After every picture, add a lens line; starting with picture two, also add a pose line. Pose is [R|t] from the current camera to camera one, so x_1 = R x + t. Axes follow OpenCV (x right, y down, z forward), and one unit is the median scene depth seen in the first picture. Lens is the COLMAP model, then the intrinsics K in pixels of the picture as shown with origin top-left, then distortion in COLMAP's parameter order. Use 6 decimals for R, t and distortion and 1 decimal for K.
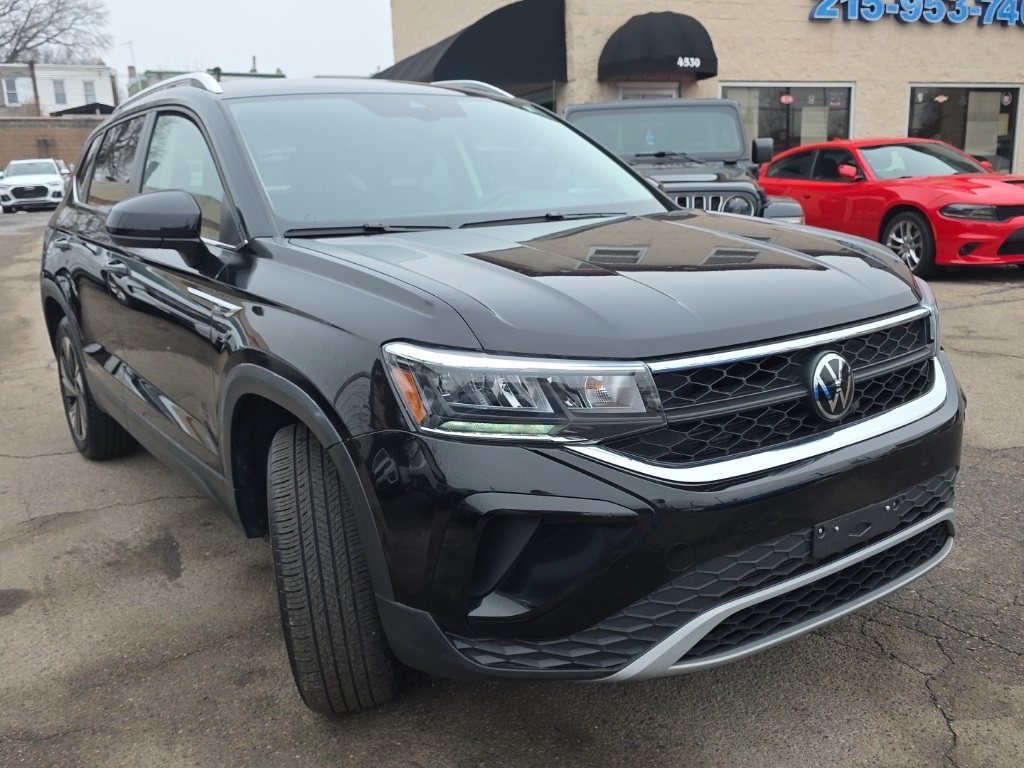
lens RADIAL K [[910.9, 0, 511.6], [0, 910.9, 380.7], [0, 0, 1]] dist [0.028808, -0.011185]
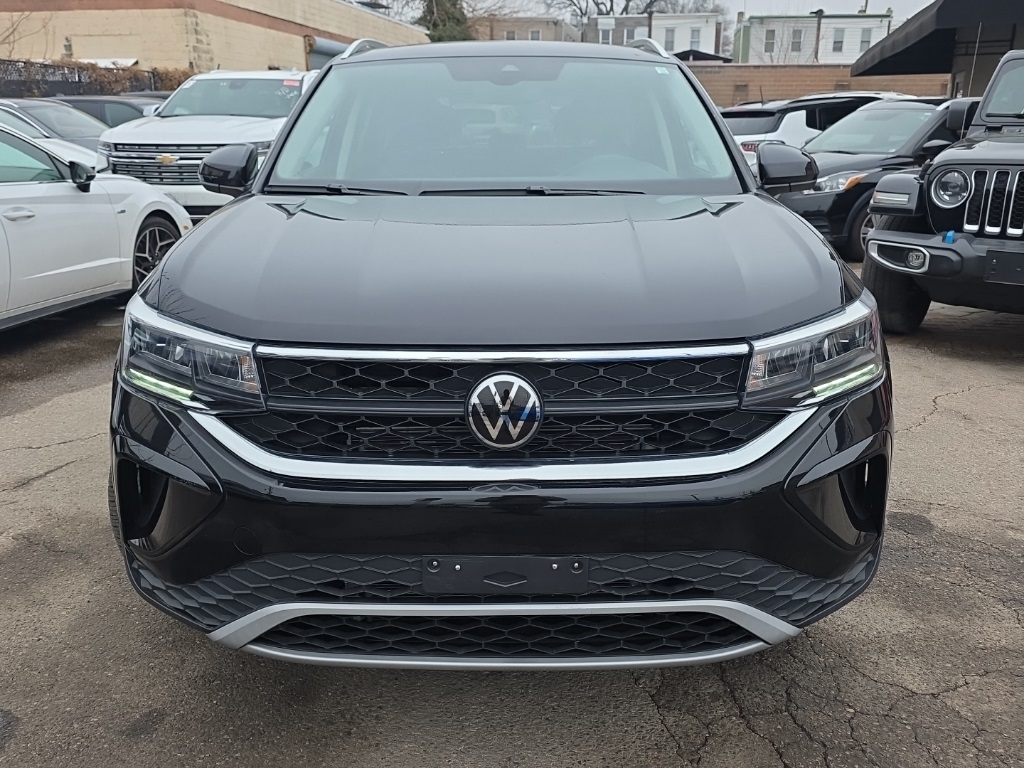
lens RADIAL K [[910.9, 0, 512.0], [0, 910.9, 388.6], [0, 0, 1]] dist [0.028808, -0.011185]
pose [[0.824589, 0.188864, -0.533276, 0.821400], [-0.155444, 0.981987, 0.107421, -0.110493], [0.543958, -0.005684, 0.839093, 0.278480]]
